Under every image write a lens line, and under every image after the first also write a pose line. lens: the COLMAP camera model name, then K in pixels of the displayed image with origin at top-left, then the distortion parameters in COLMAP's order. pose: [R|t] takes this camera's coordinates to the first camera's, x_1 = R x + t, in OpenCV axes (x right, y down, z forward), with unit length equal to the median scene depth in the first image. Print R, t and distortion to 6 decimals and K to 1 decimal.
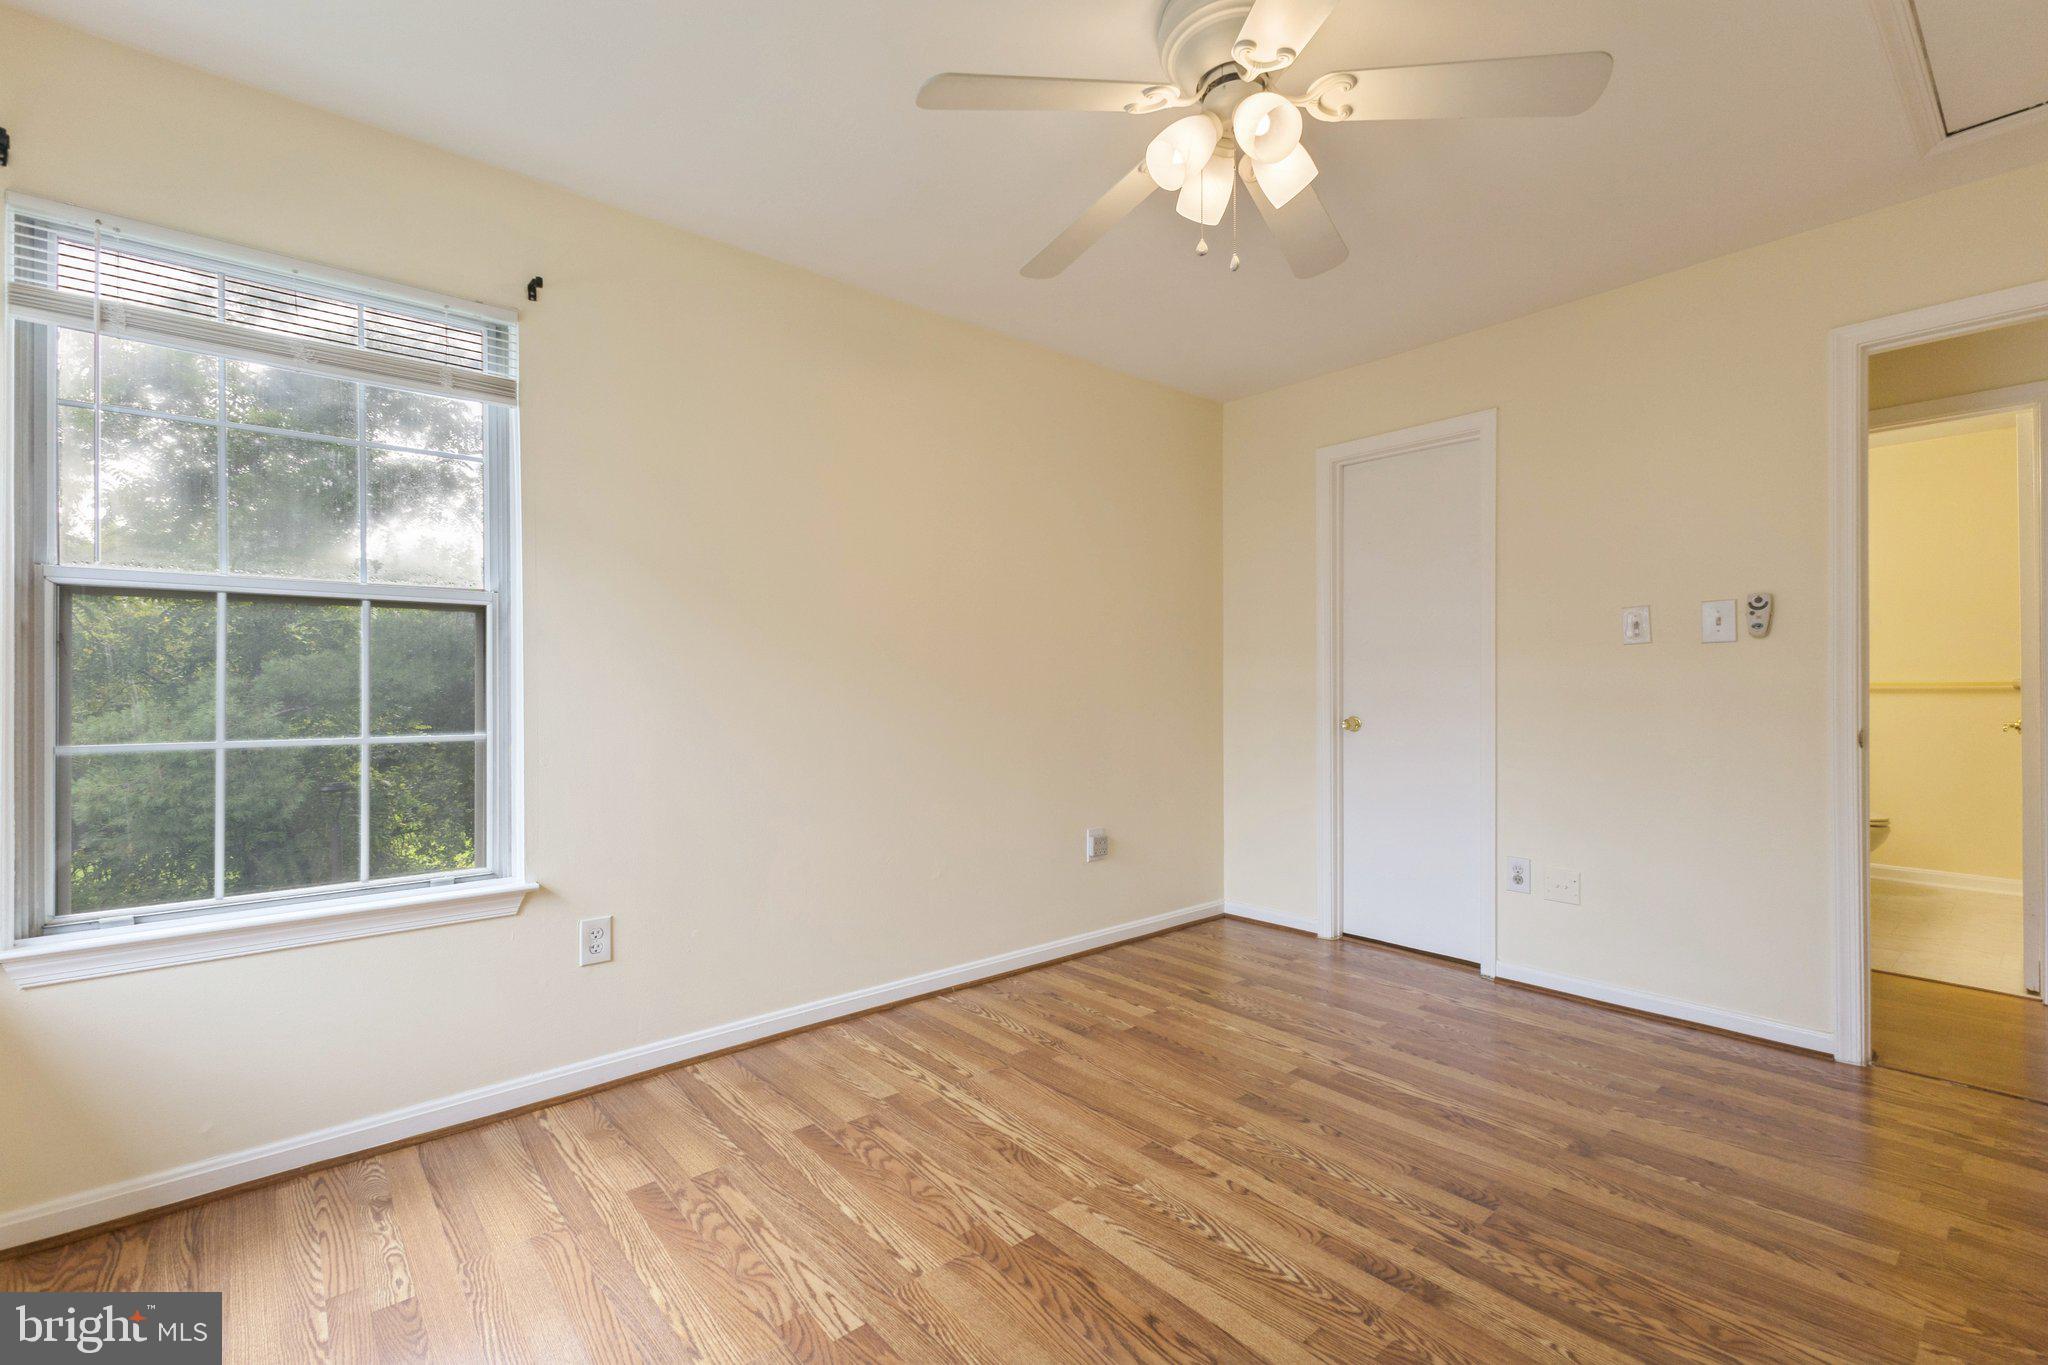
lens RADIAL K [[887.0, 0, 1026.6], [0, 887.0, 692.1], [0, 0, 1]] dist [0.004987, 0.000329]
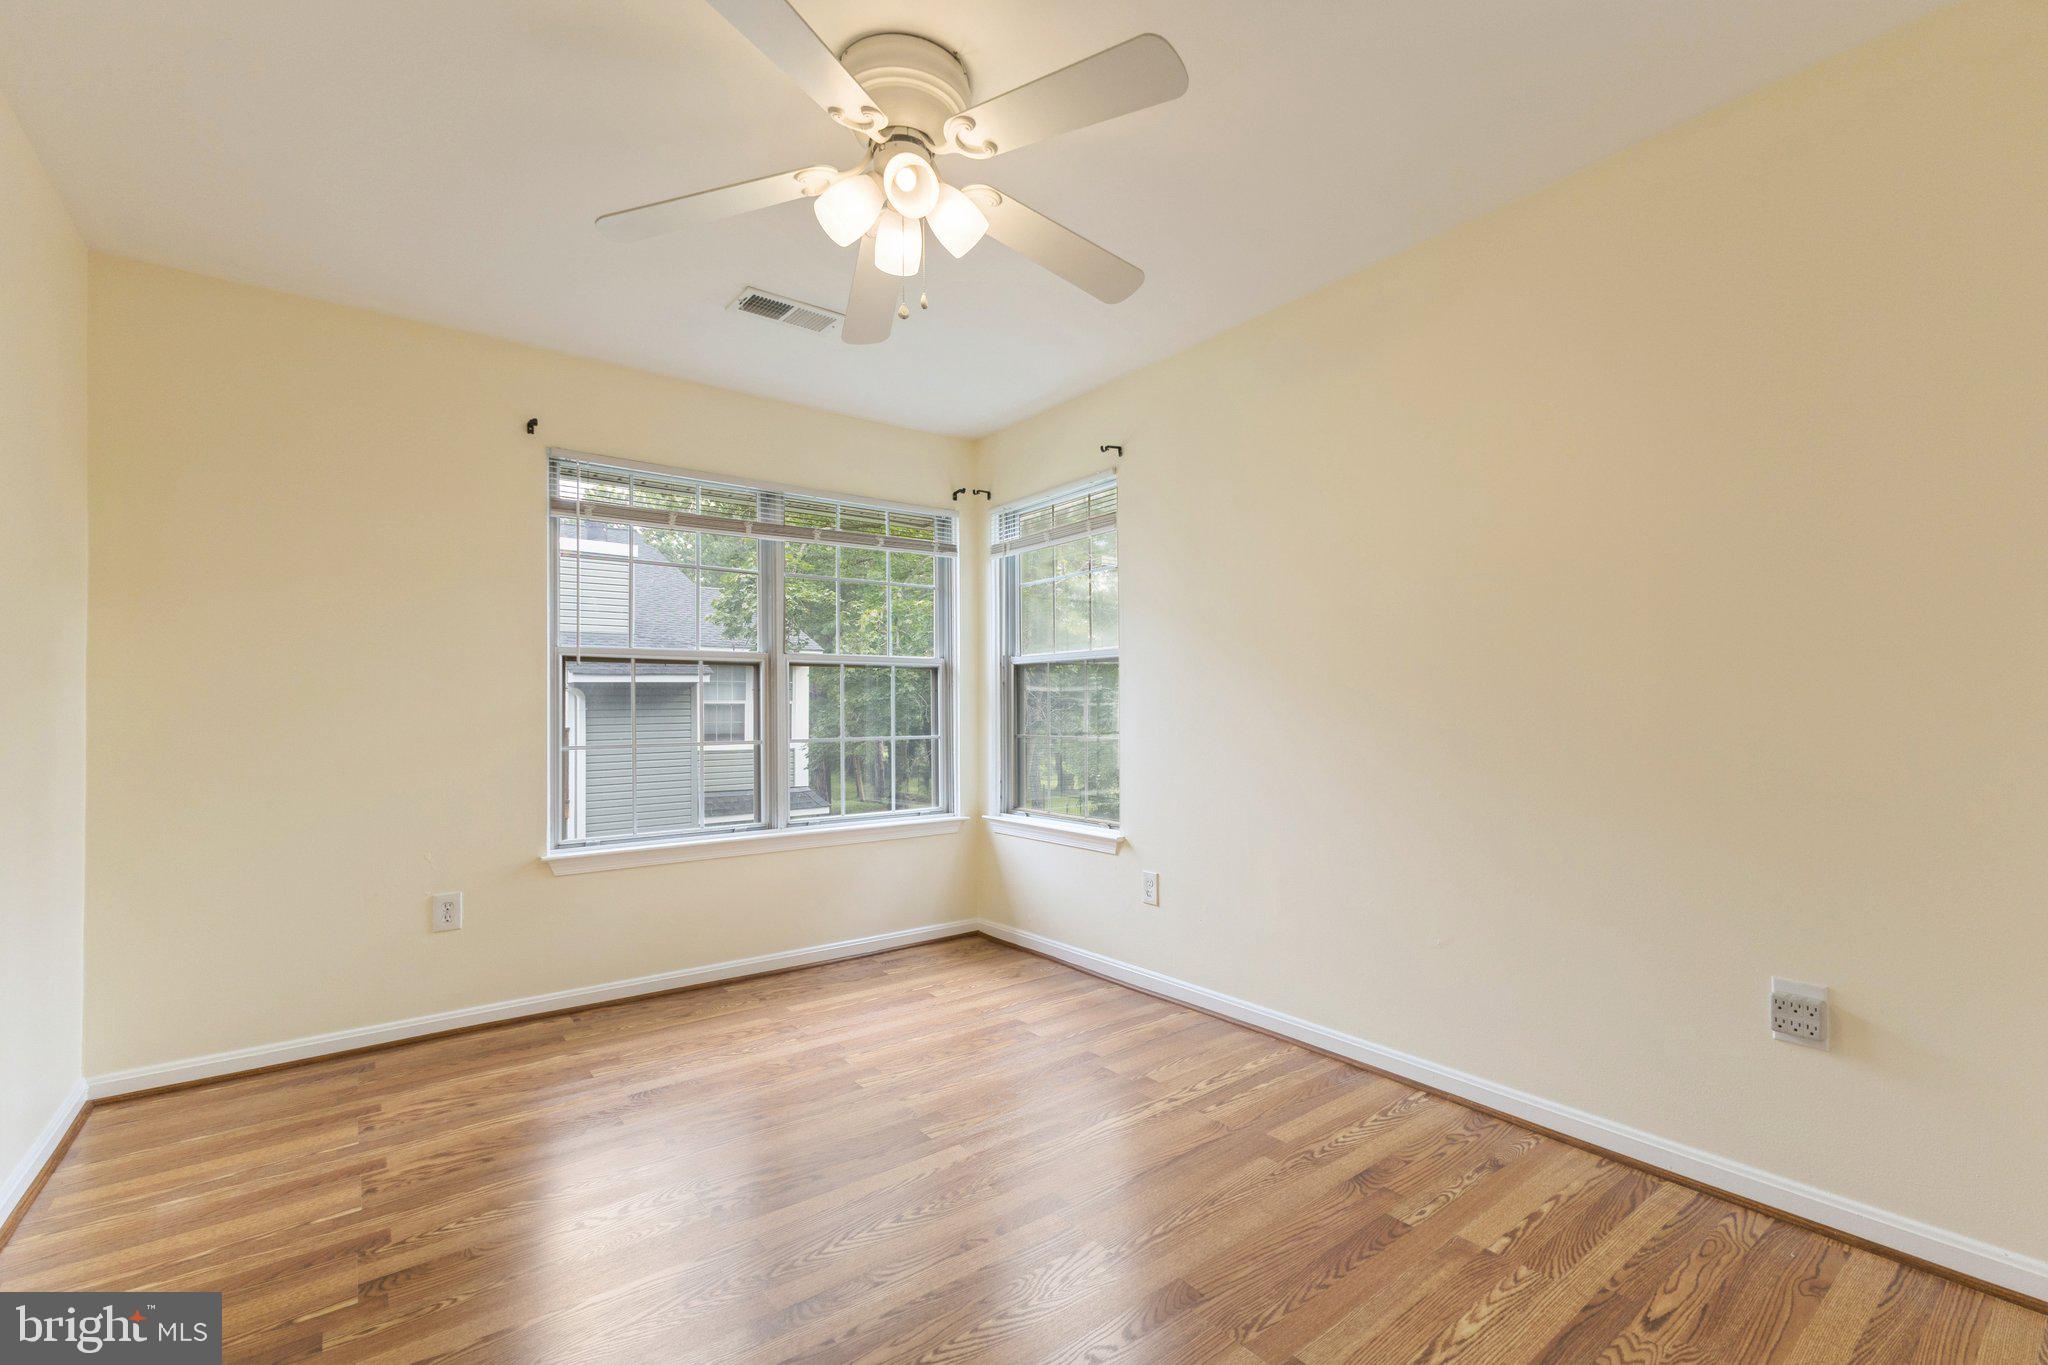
lens RADIAL K [[887.0, 0, 1027.5], [0, 887.0, 691.6], [0, 0, 1]] dist [0.004987, 0.000329]
pose [[-0.054043, -0.013917, -0.998442, 0.844997], [0.001982, 0.999899, -0.014045, -0.012958], [0.998537, -0.002738, -0.054010, 0.788960]]
